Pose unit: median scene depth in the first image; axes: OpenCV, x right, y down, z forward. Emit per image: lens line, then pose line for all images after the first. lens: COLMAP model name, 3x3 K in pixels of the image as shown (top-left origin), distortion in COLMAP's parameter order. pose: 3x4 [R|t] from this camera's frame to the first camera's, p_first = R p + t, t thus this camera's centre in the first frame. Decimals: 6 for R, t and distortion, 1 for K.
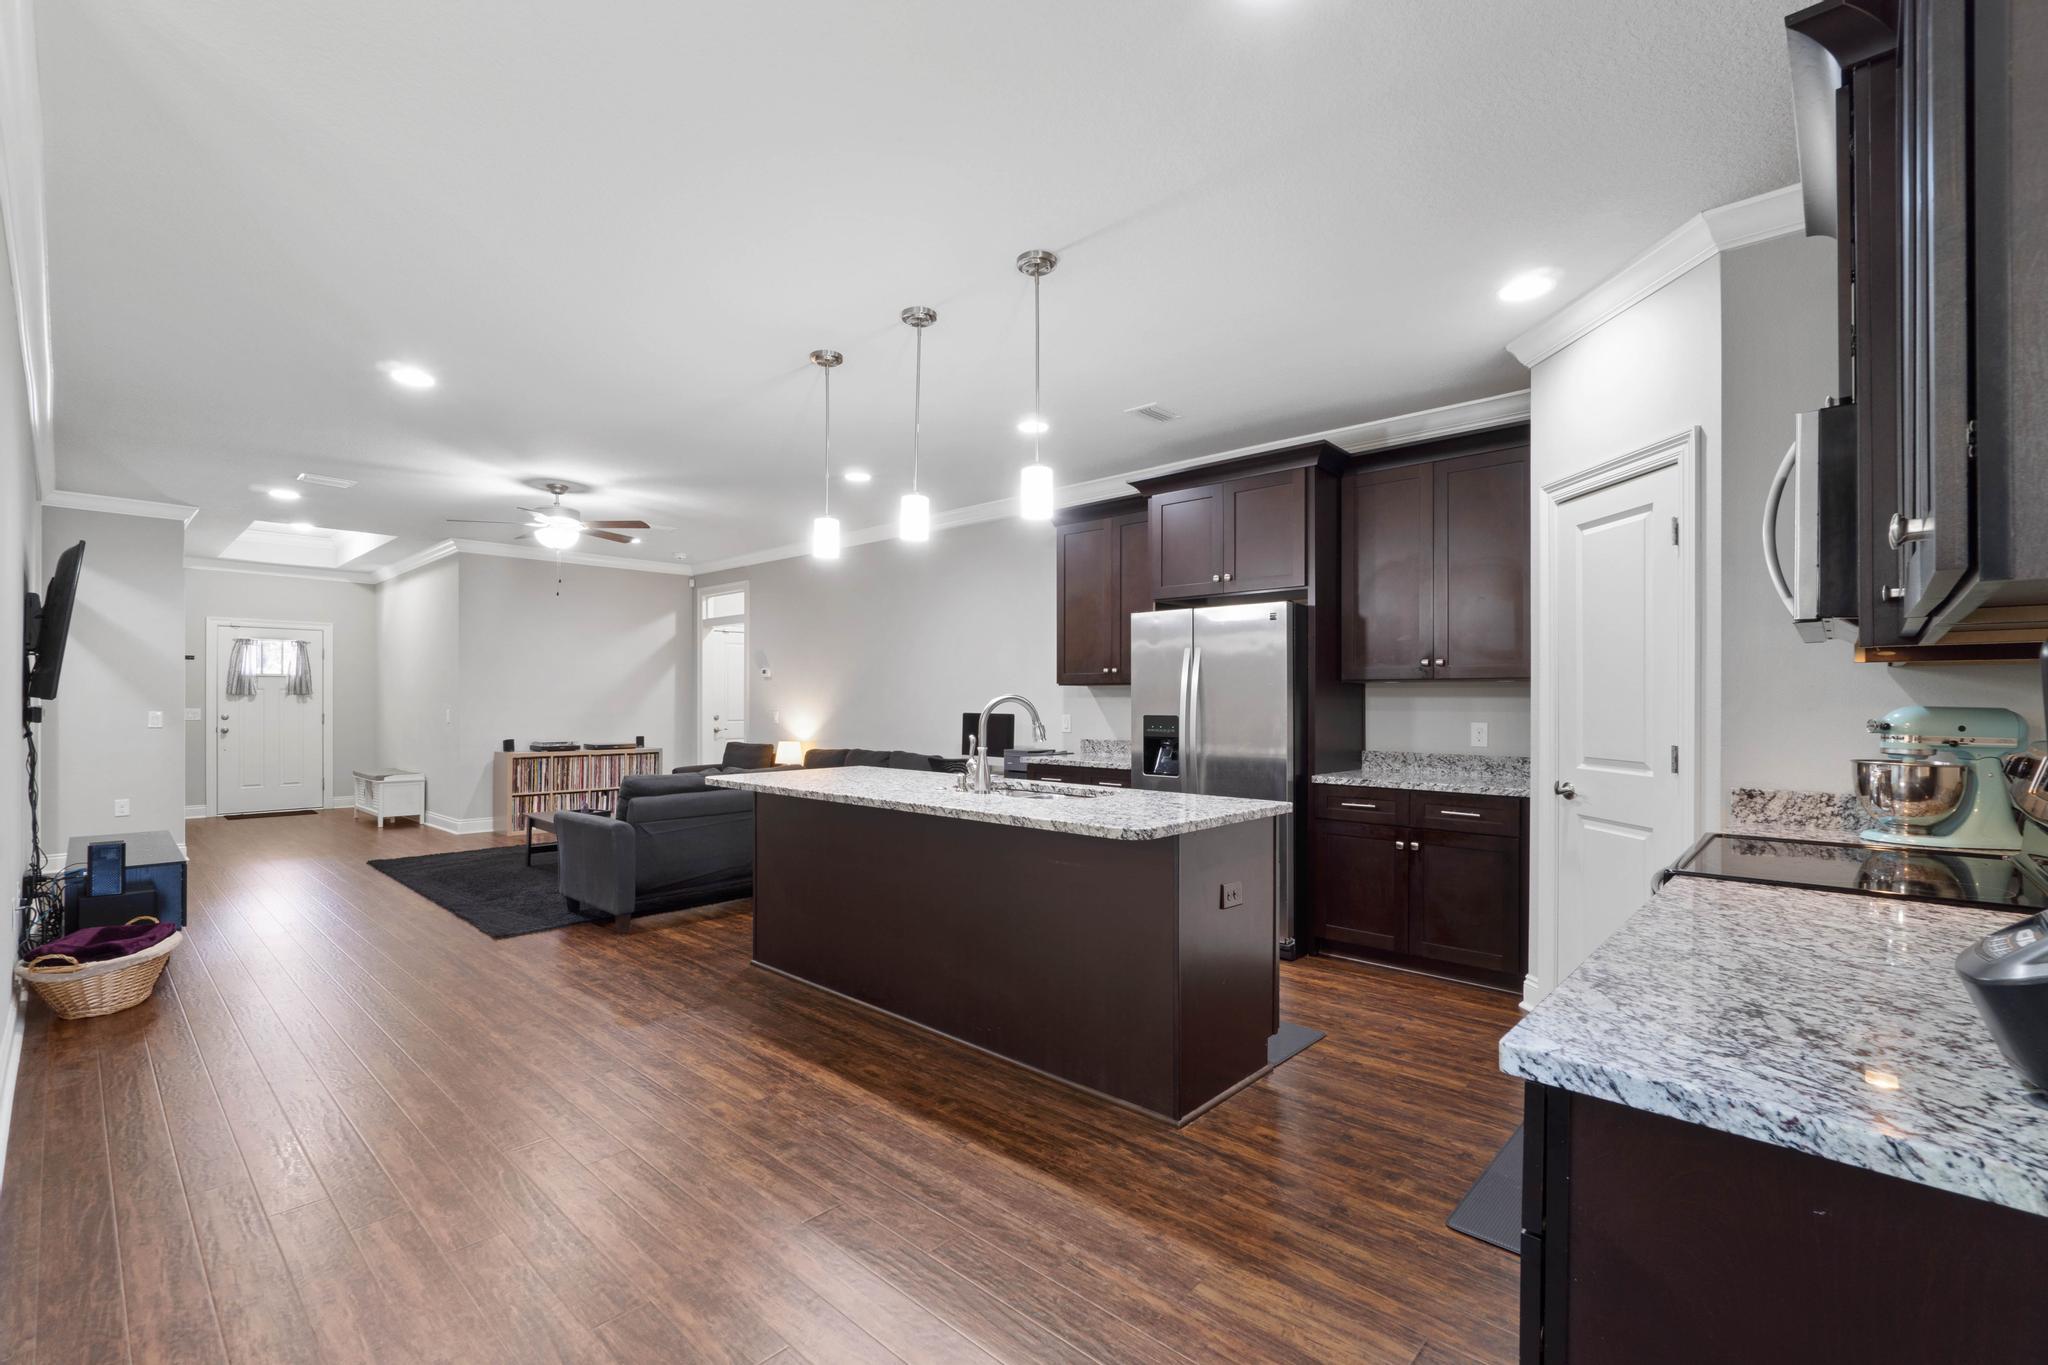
lens RADIAL K [[899.0, 0, 1020.2], [0, 899.0, 695.3], [0, 0, 1]] dist [-0.004347, -0.000390]
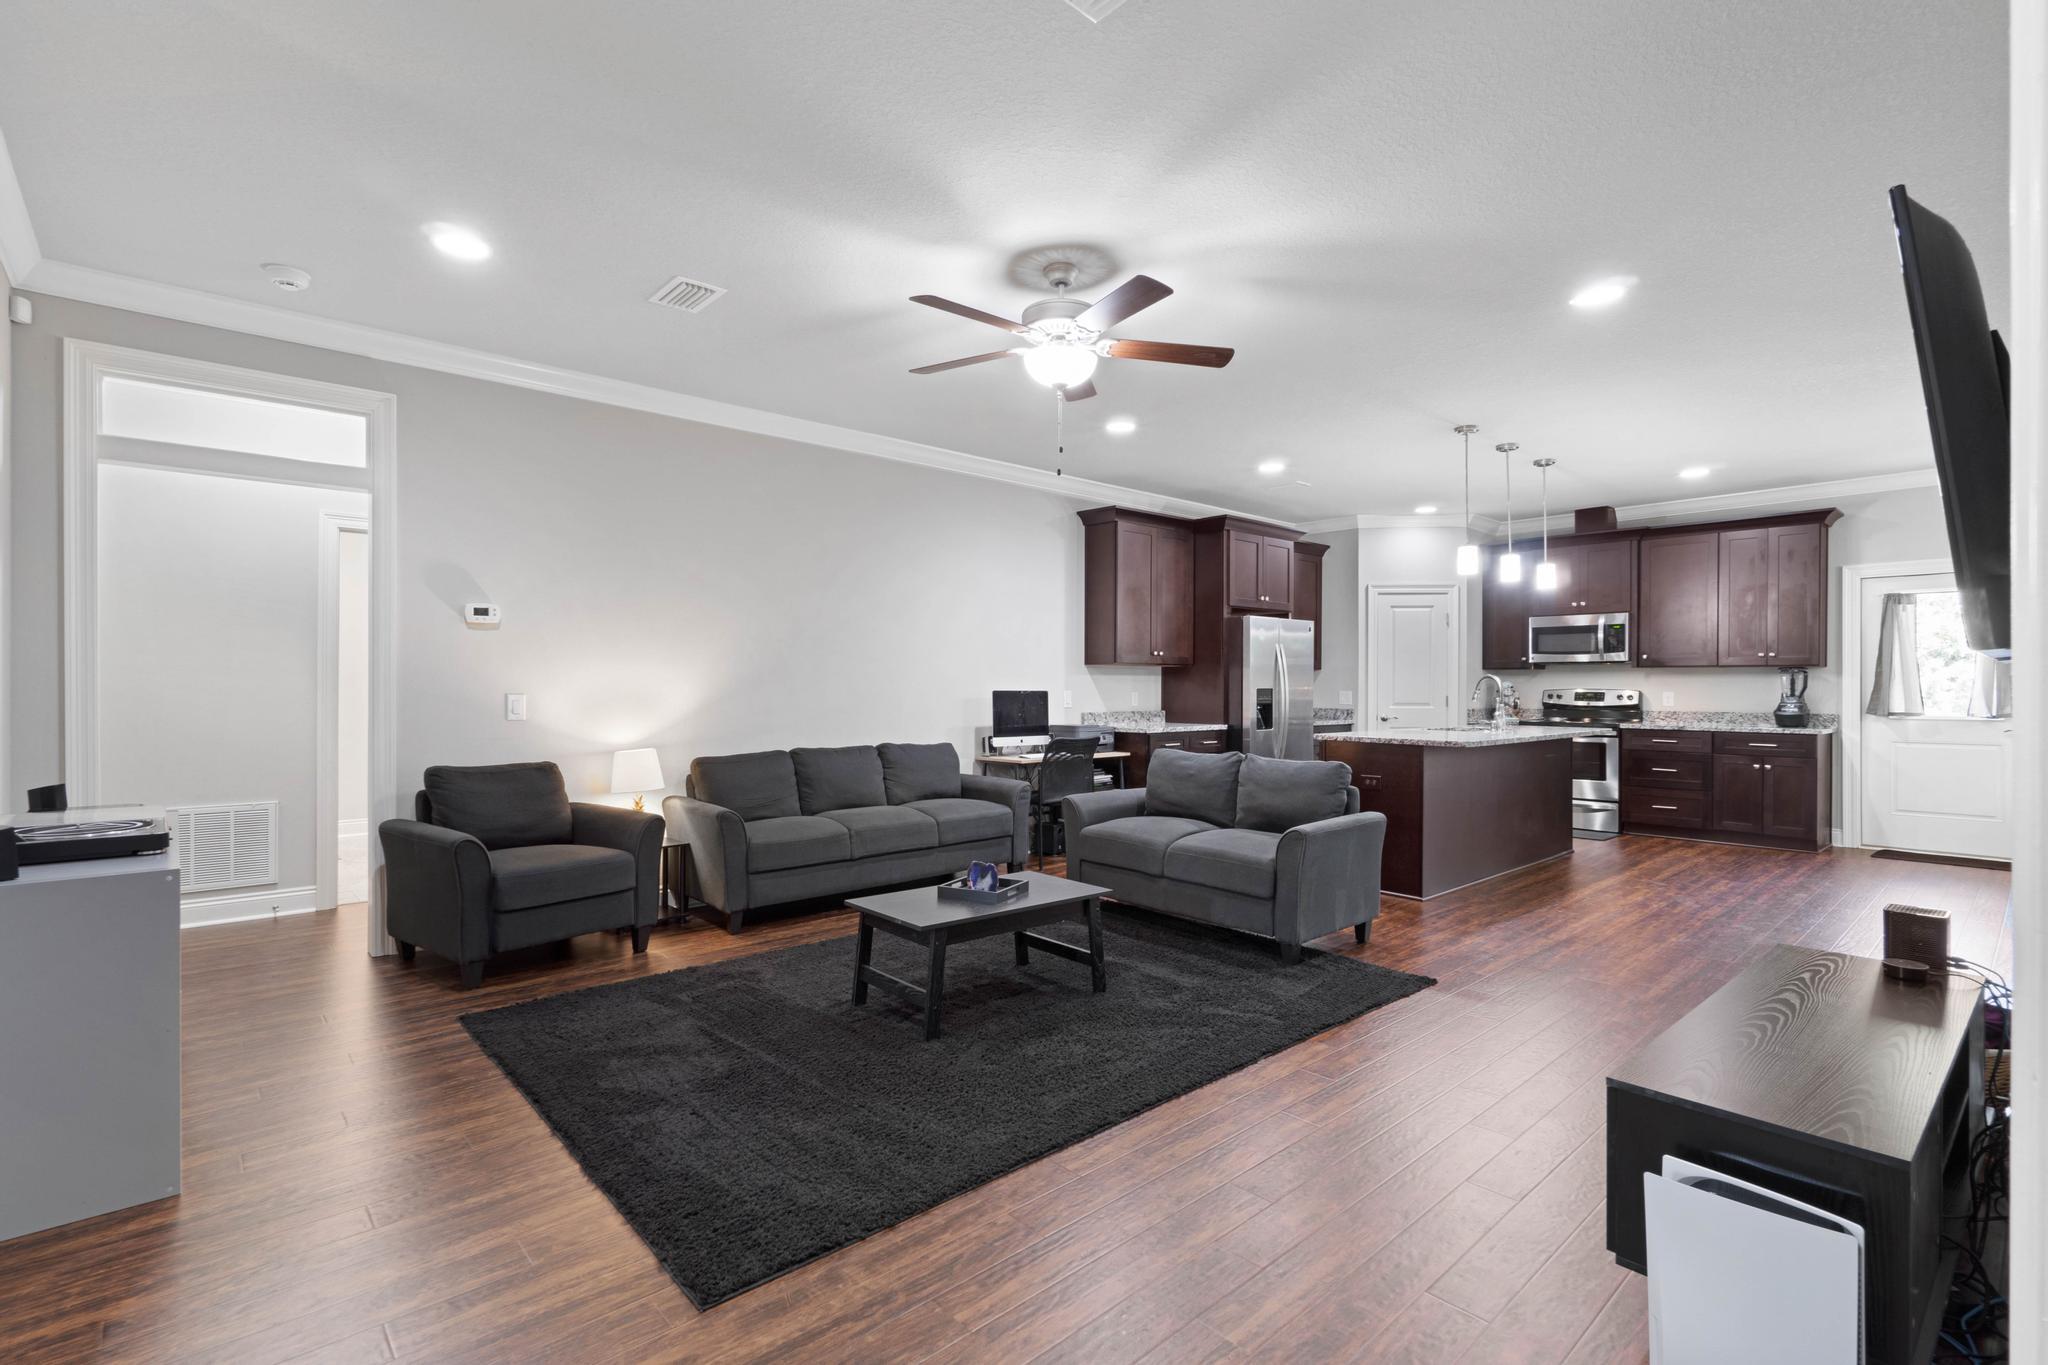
lens RADIAL K [[931.1, 0, 1016.1], [0, 931.1, 686.1], [0, 0, 1]] dist [0.000451, -0.000138]
pose [[0.094320, -0.000775, 0.995542, -1.362336], [-0.006486, 0.999978, 0.001393, 0.018618], [-0.995521, -0.006588, 0.094313, 1.240810]]
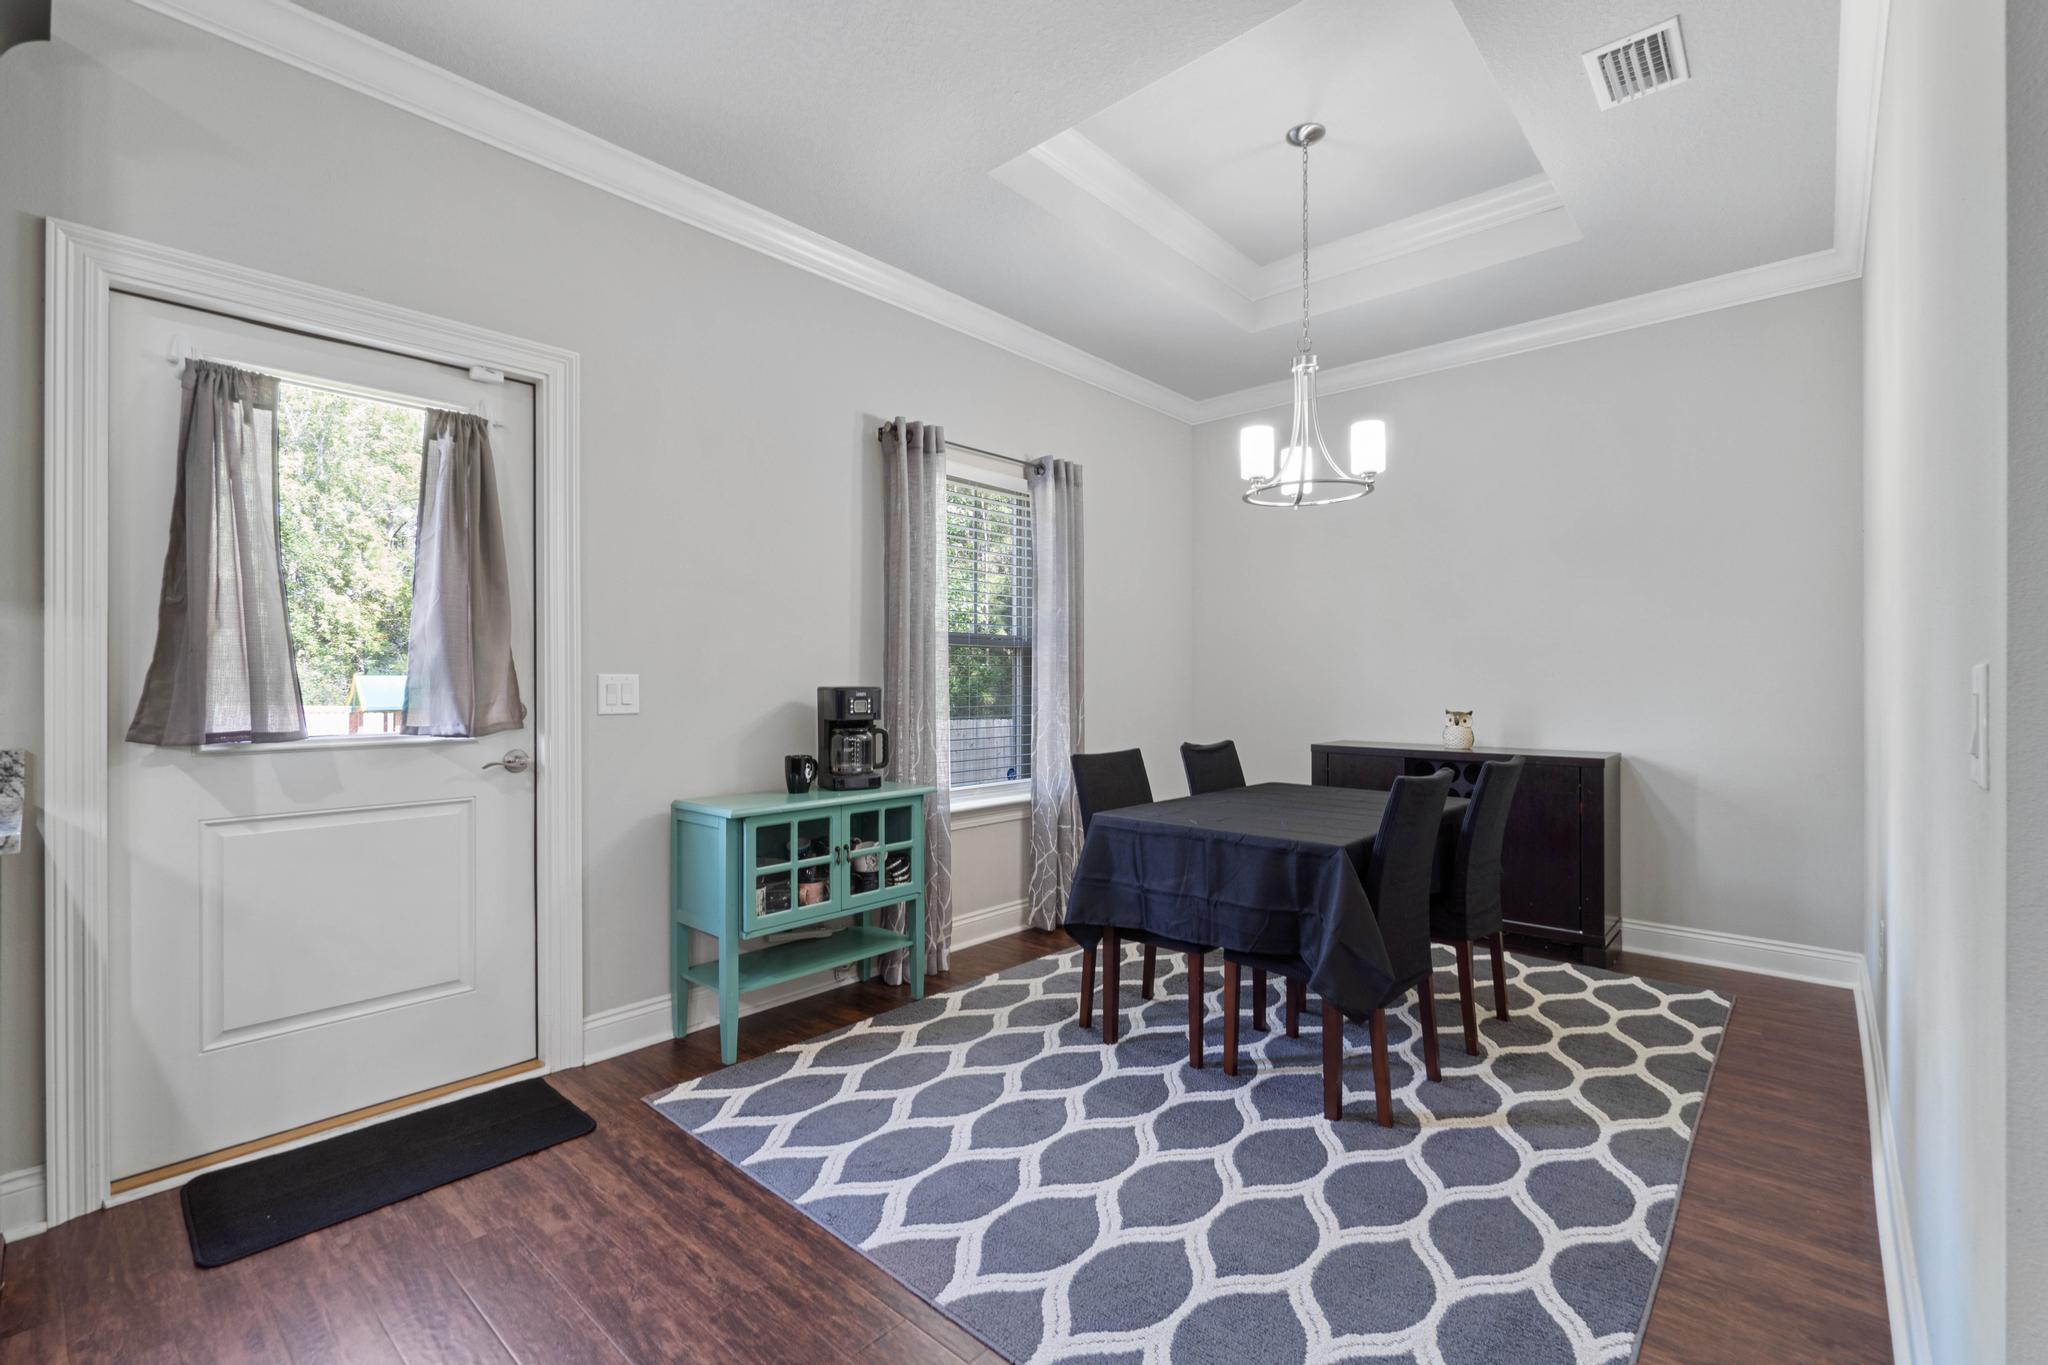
lens RADIAL K [[895.2, 0, 1016.8], [0, 895.2, 680.0], [0, 0, 1]] dist [-0.002275, -0.000071]
pose [[-0.999835, -0.003986, -0.017716, -0.218631], [-0.003913, 0.999984, -0.004199, 0.026128], [0.017733, -0.004129, -0.999834, 0.494789]]
